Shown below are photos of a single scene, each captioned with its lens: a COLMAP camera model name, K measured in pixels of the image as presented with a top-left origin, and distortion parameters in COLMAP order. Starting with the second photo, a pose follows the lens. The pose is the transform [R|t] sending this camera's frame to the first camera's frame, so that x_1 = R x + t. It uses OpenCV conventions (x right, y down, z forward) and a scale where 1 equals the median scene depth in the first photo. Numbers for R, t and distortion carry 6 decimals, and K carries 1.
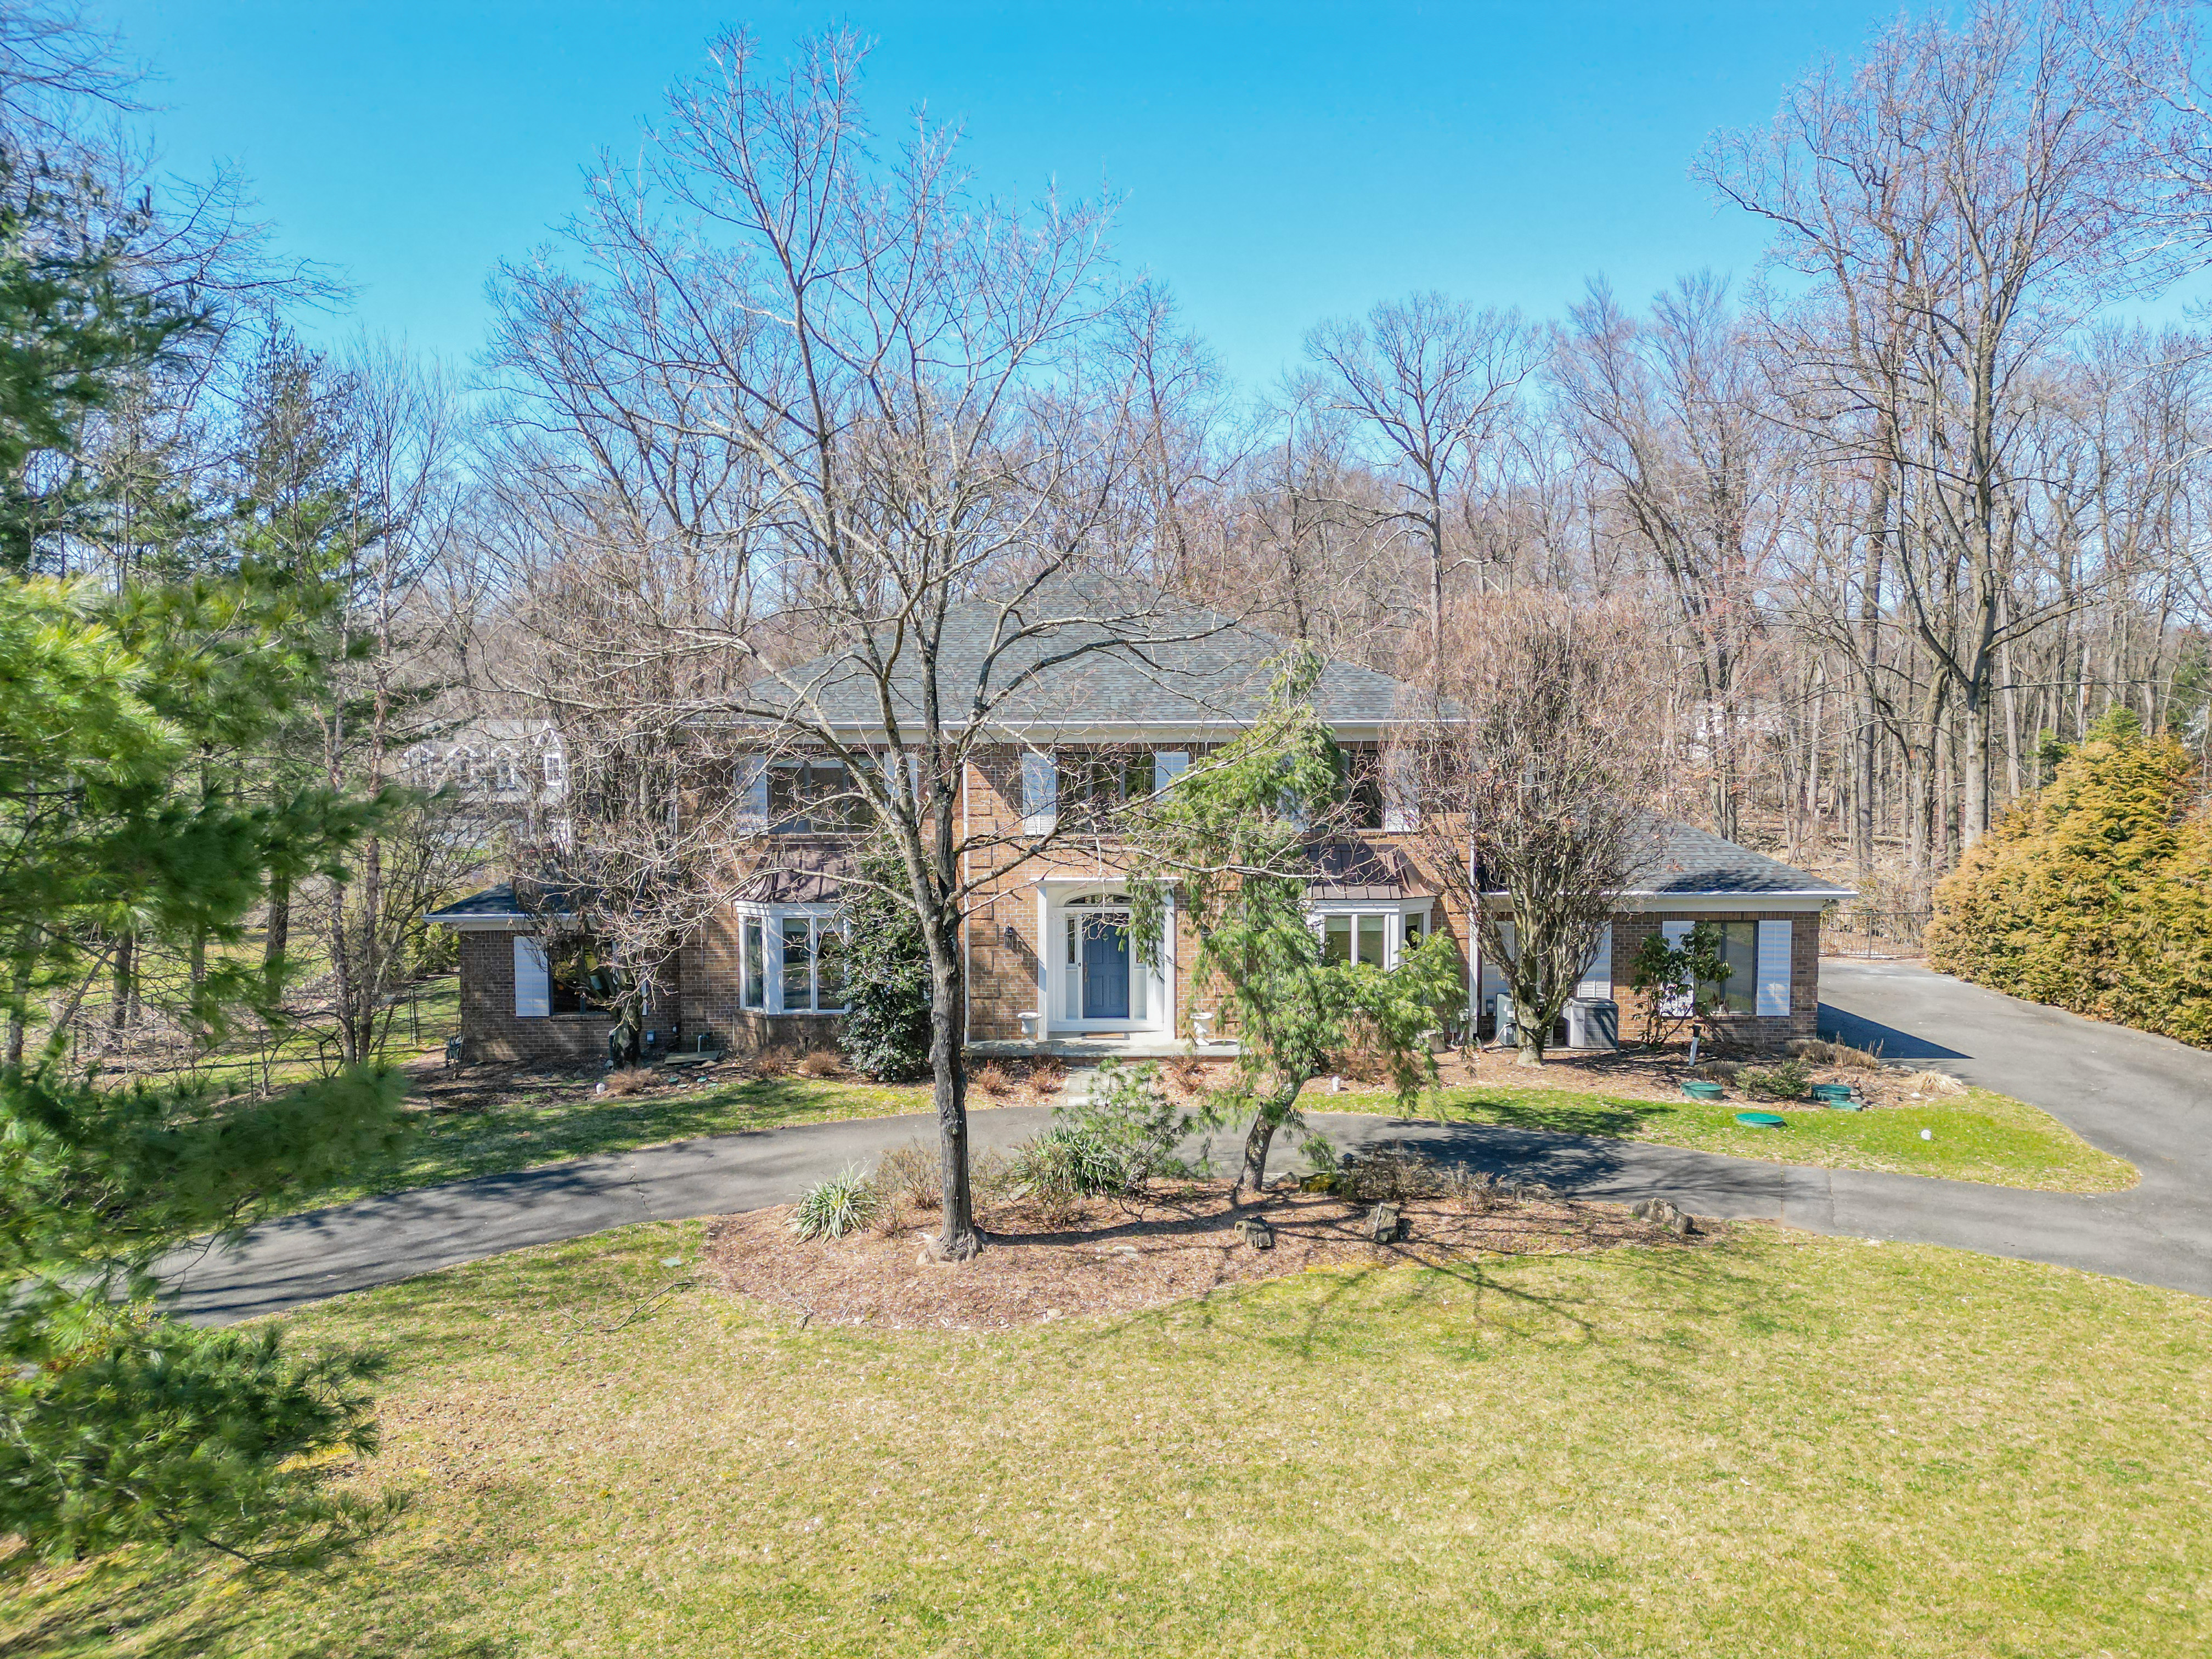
lens RADIAL K [[1543.0, 0, 1106.0], [0, 1543.0, 829.5], [0, 0, 1]] dist [0.093845, -0.073337]
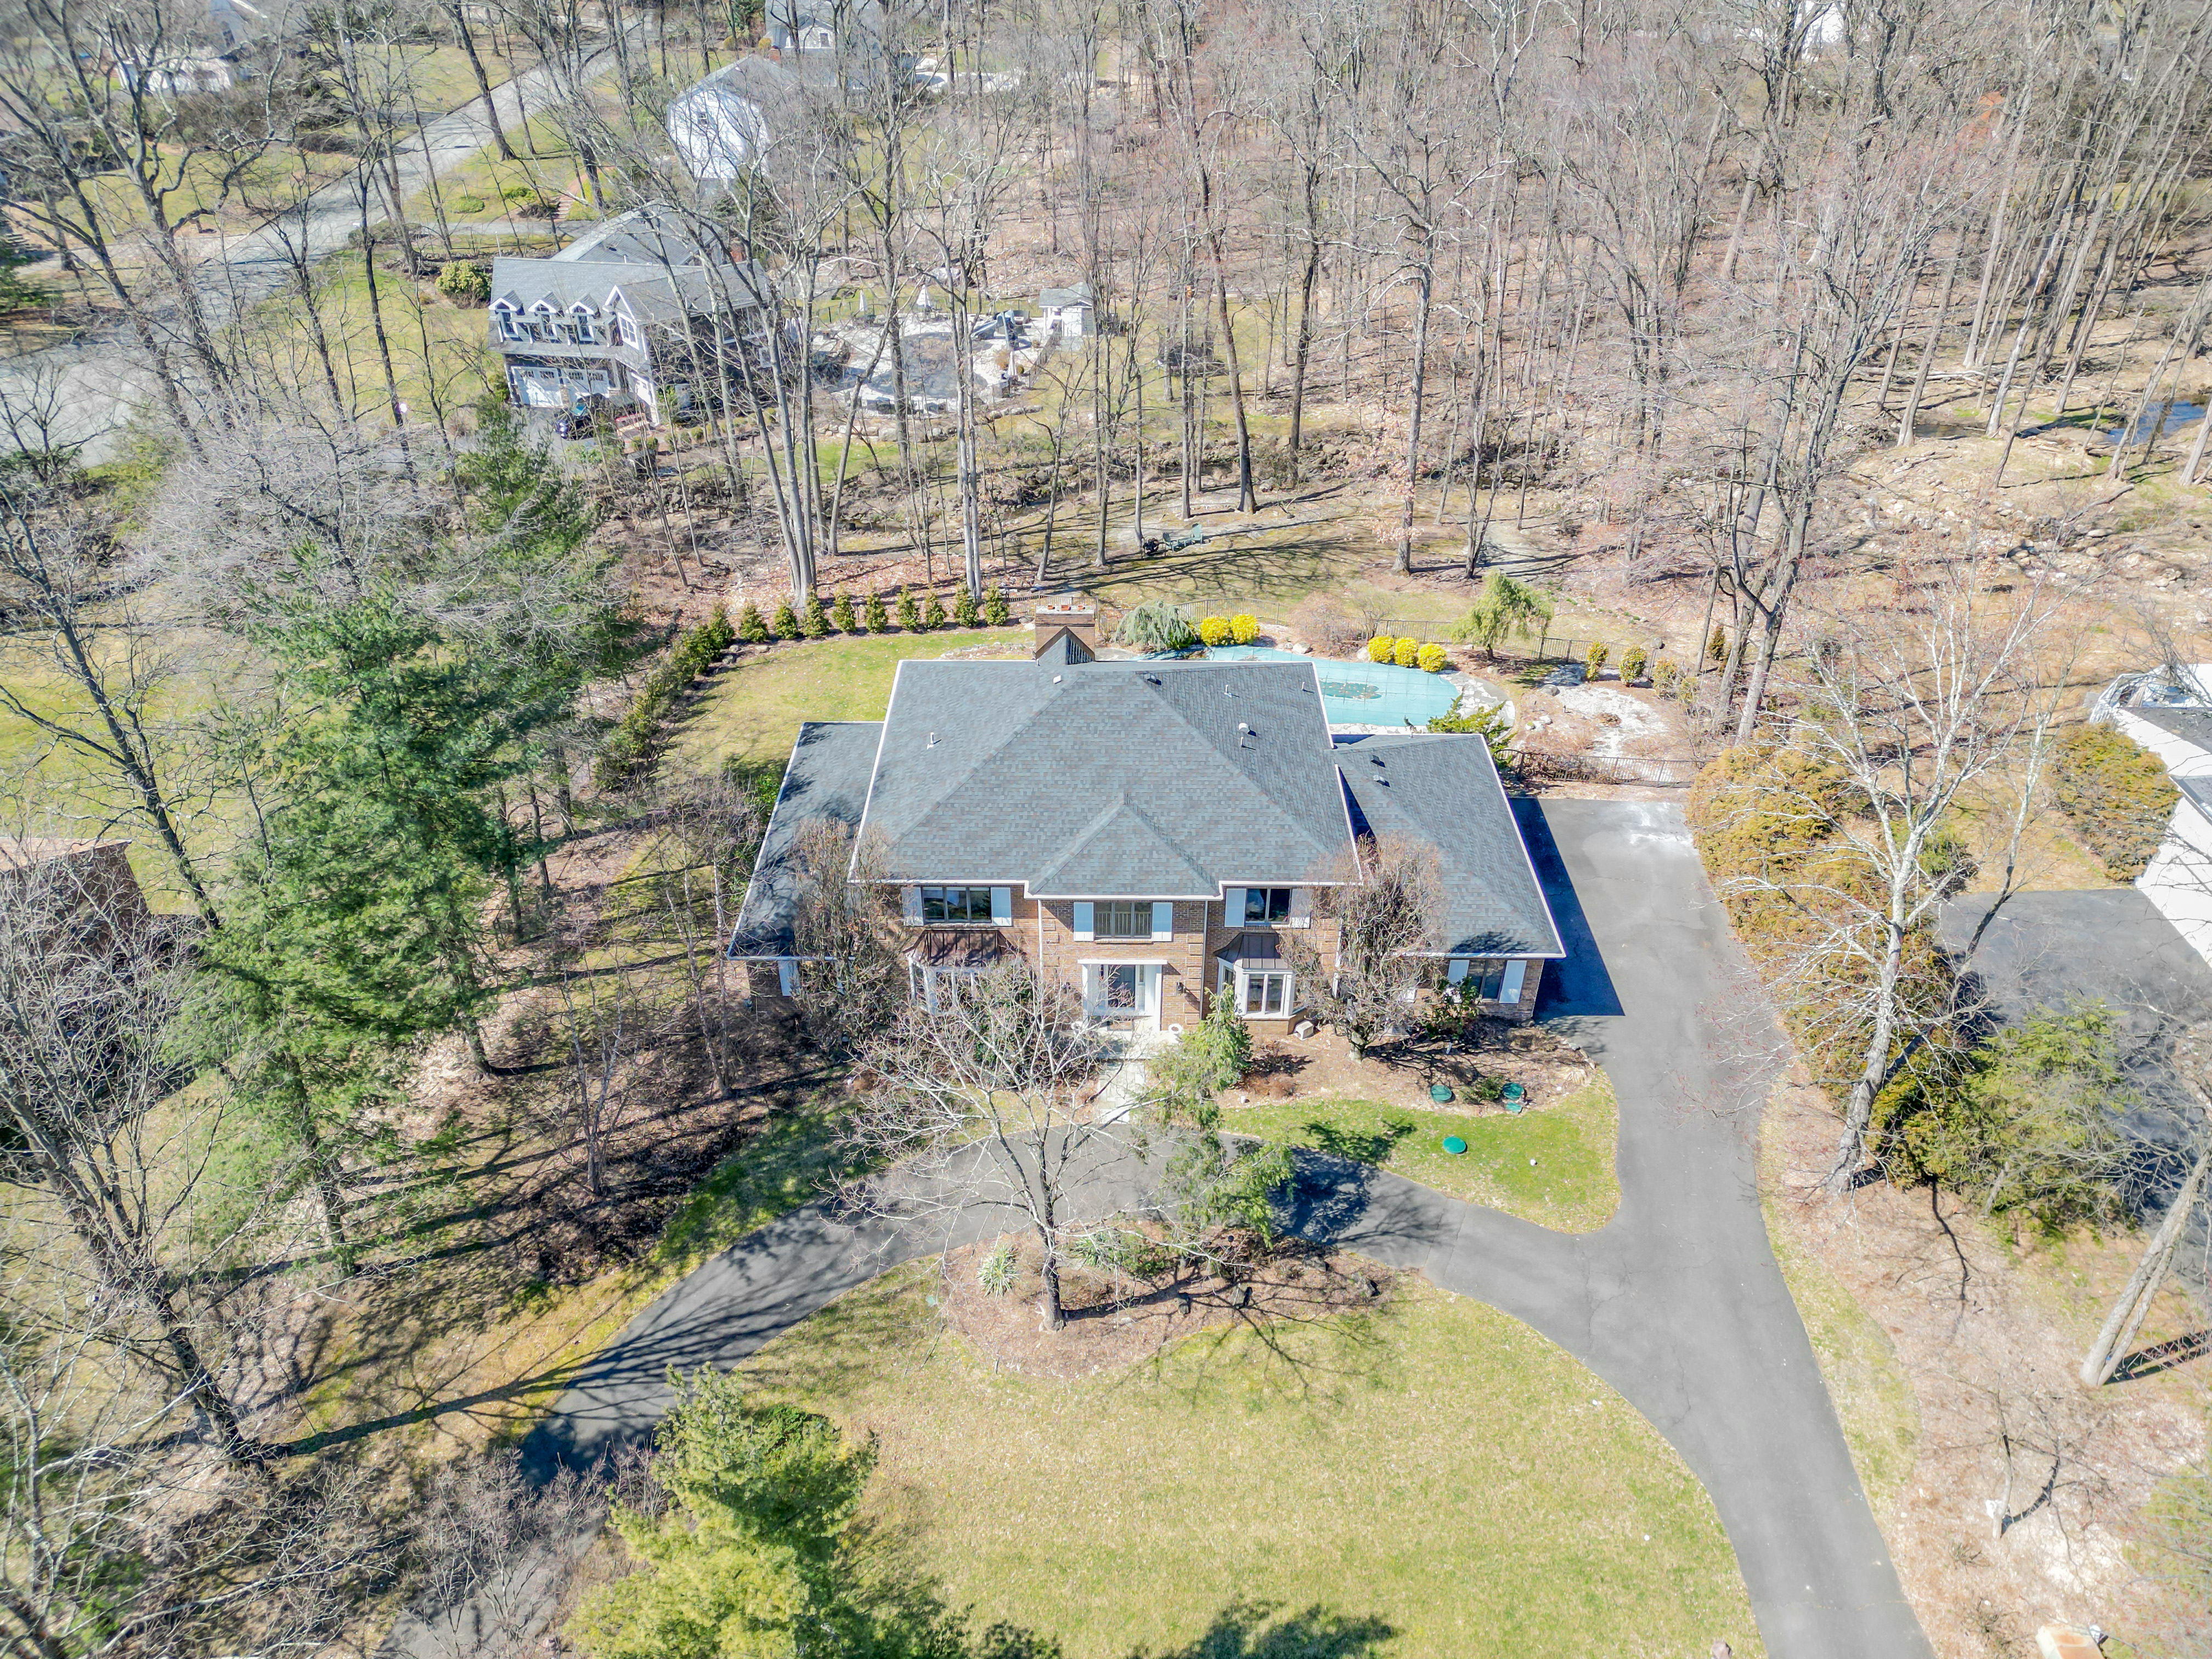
lens RADIAL K [[1543.0, 0, 1106.0], [0, 1543.0, 829.5], [0, 0, 1]] dist [0.093845, -0.073337]
pose [[0.999810, 0.018583, -0.005837, -0.015218], [-0.012838, 0.854066, 0.520006, -1.343434], [0.014648, -0.519833, 0.854143, -0.533099]]
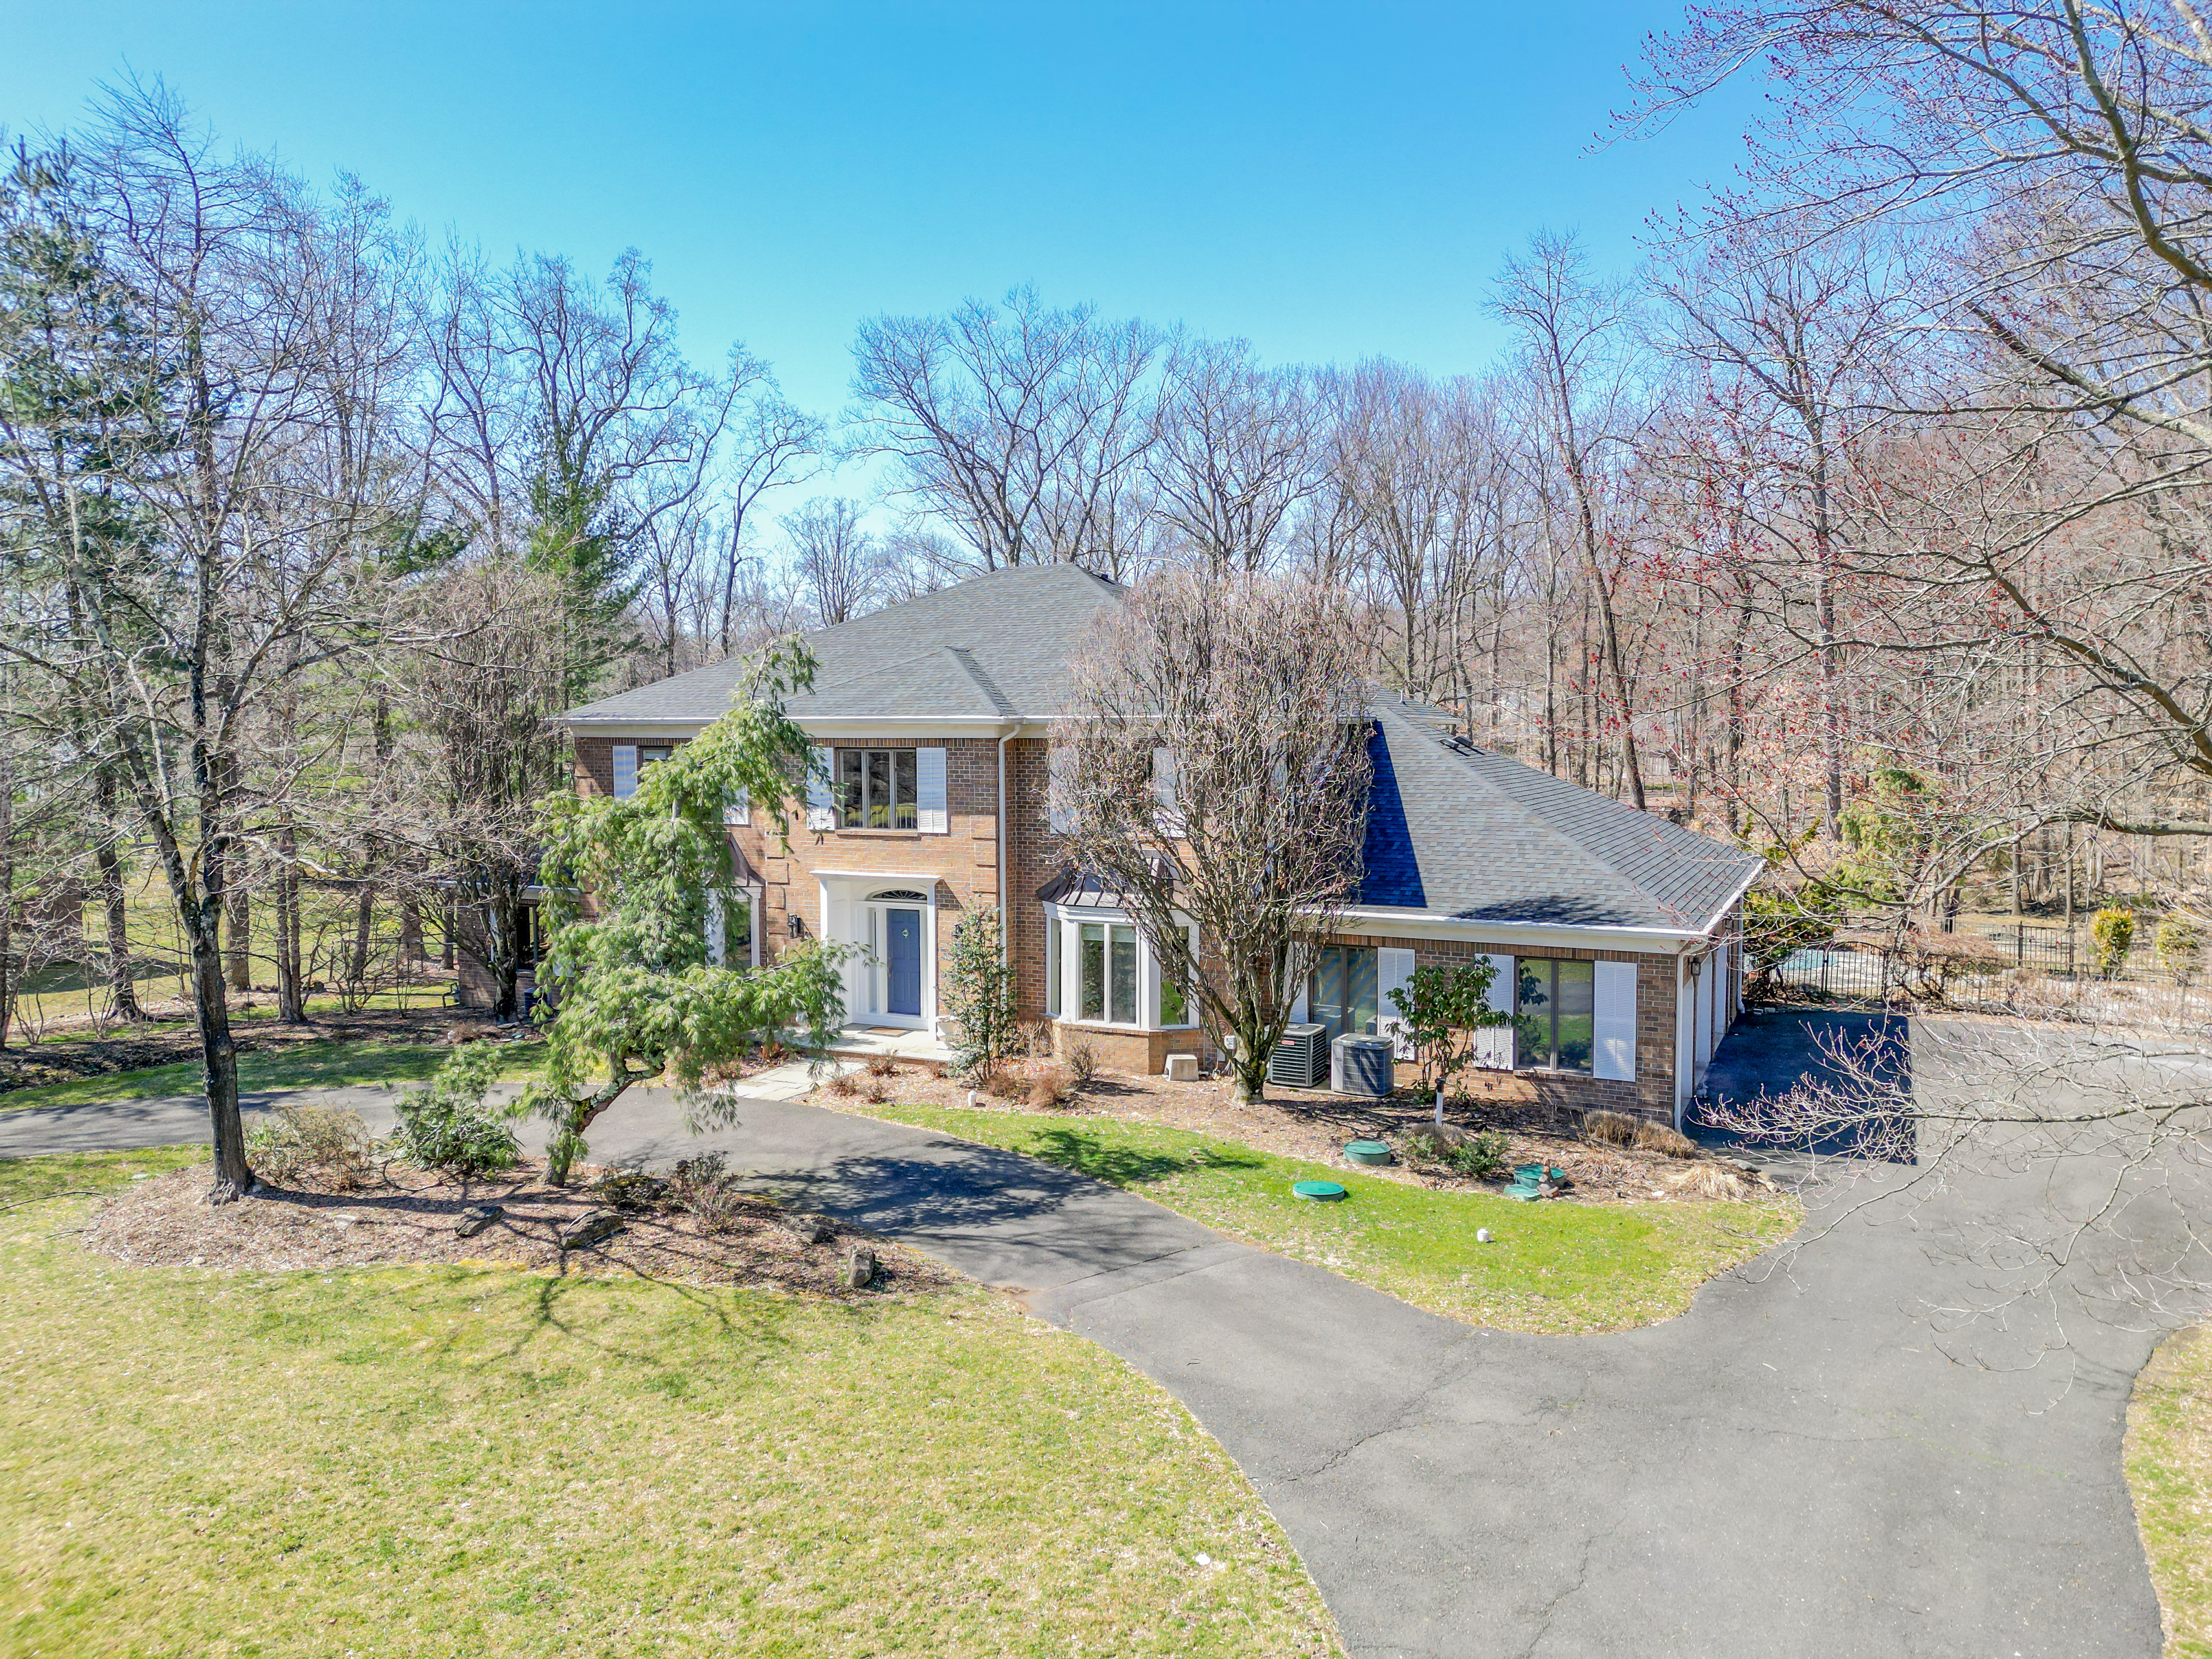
lens RADIAL K [[1543.0, 0, 1106.0], [0, 1543.0, 829.5], [0, 0, 1]] dist [0.093845, -0.073337]
pose [[0.889337, 0.030724, -0.456218, 0.805298], [-0.027846, 0.999527, 0.013031, -0.019403], [0.456403, 0.001115, 0.889773, 0.235426]]
